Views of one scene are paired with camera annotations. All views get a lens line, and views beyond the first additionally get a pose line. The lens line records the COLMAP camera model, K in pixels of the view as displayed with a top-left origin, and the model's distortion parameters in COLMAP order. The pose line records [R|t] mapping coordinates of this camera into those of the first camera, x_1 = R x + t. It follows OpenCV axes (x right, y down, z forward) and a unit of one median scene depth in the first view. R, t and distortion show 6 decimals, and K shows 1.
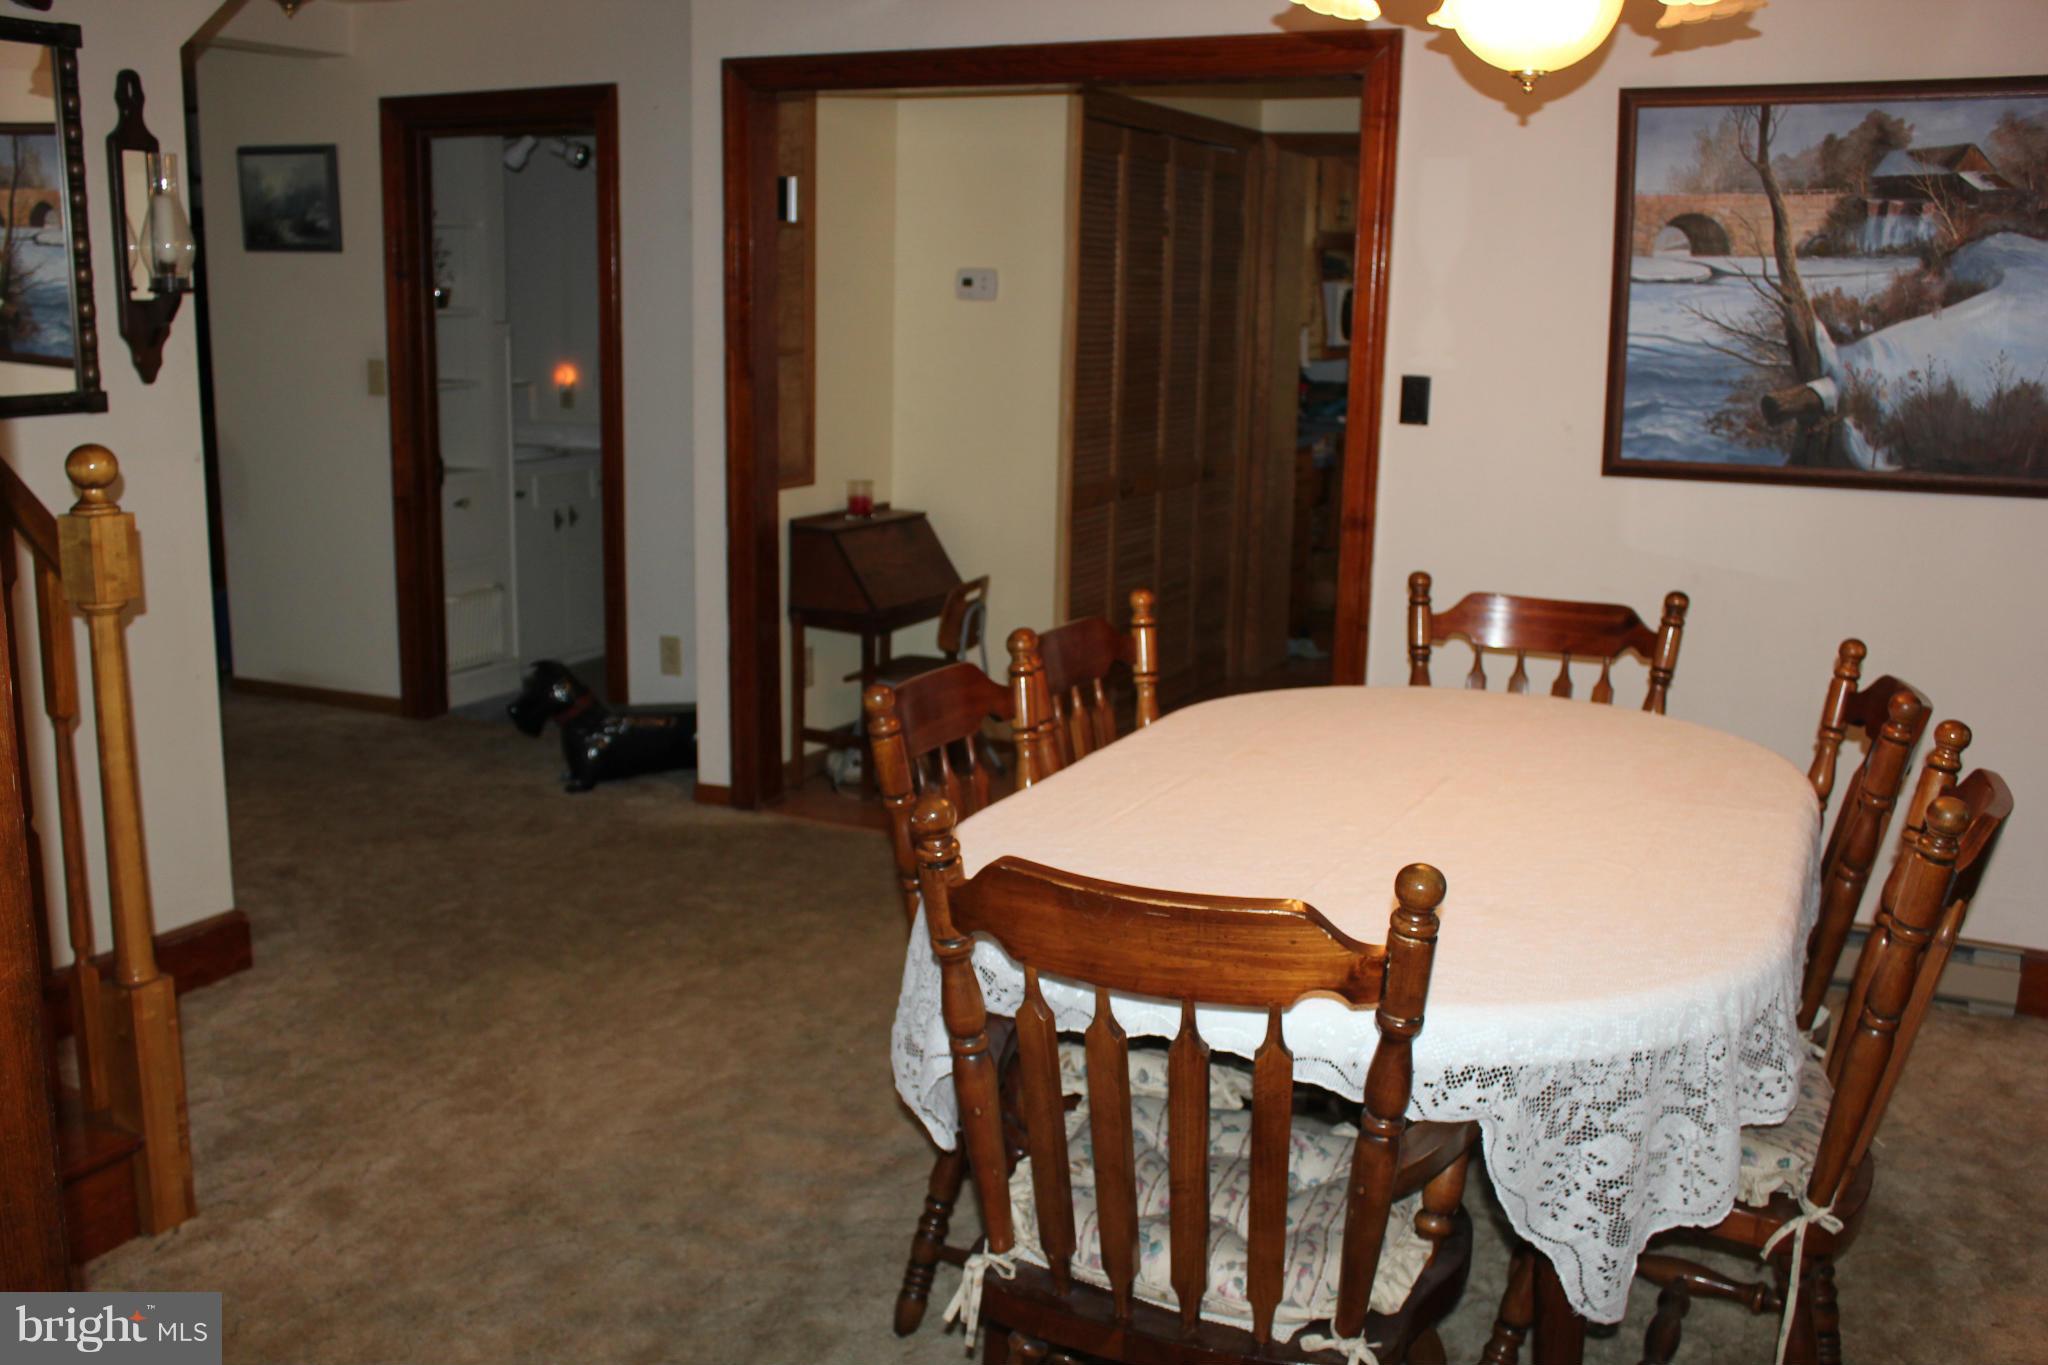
lens RADIAL K [[1912.2, 0, 1023.8], [0, 1912.2, 710.3], [0, 0, 1]] dist [-0.155414, 0.174785]
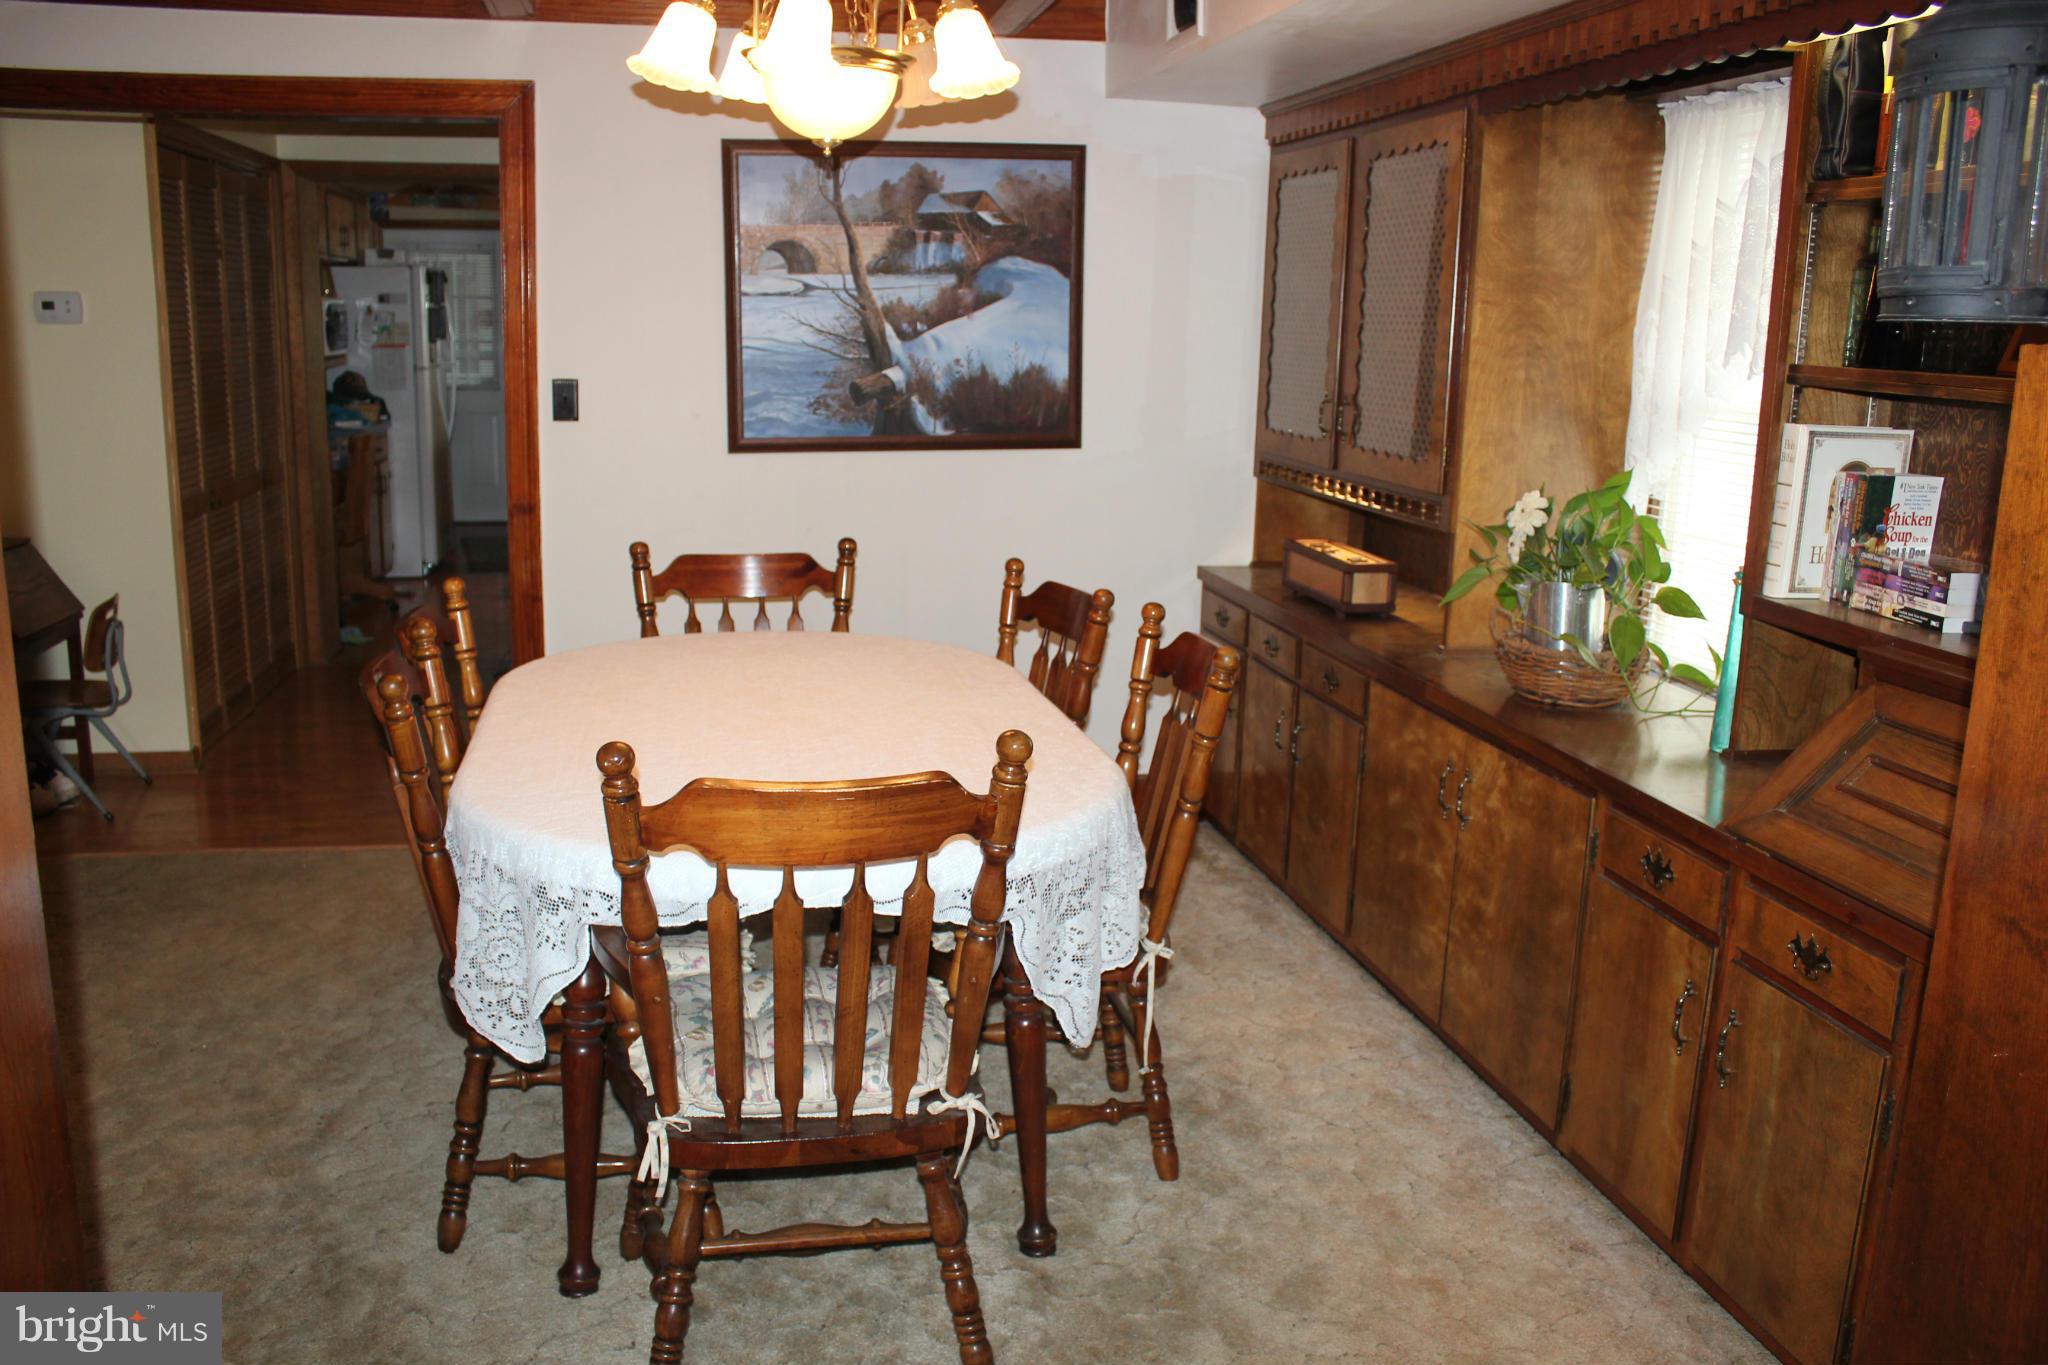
lens RADIAL K [[1717.4, 0, 1022.4], [0, 1717.4, 721.3], [0, 0, 1]] dist [-0.159039, 0.150537]
pose [[0.796370, -0.142776, 0.587716, -0.238455], [0.125682, 0.989591, 0.070102, -0.005685], [-0.591608, 0.018038, 0.806024, -0.007130]]
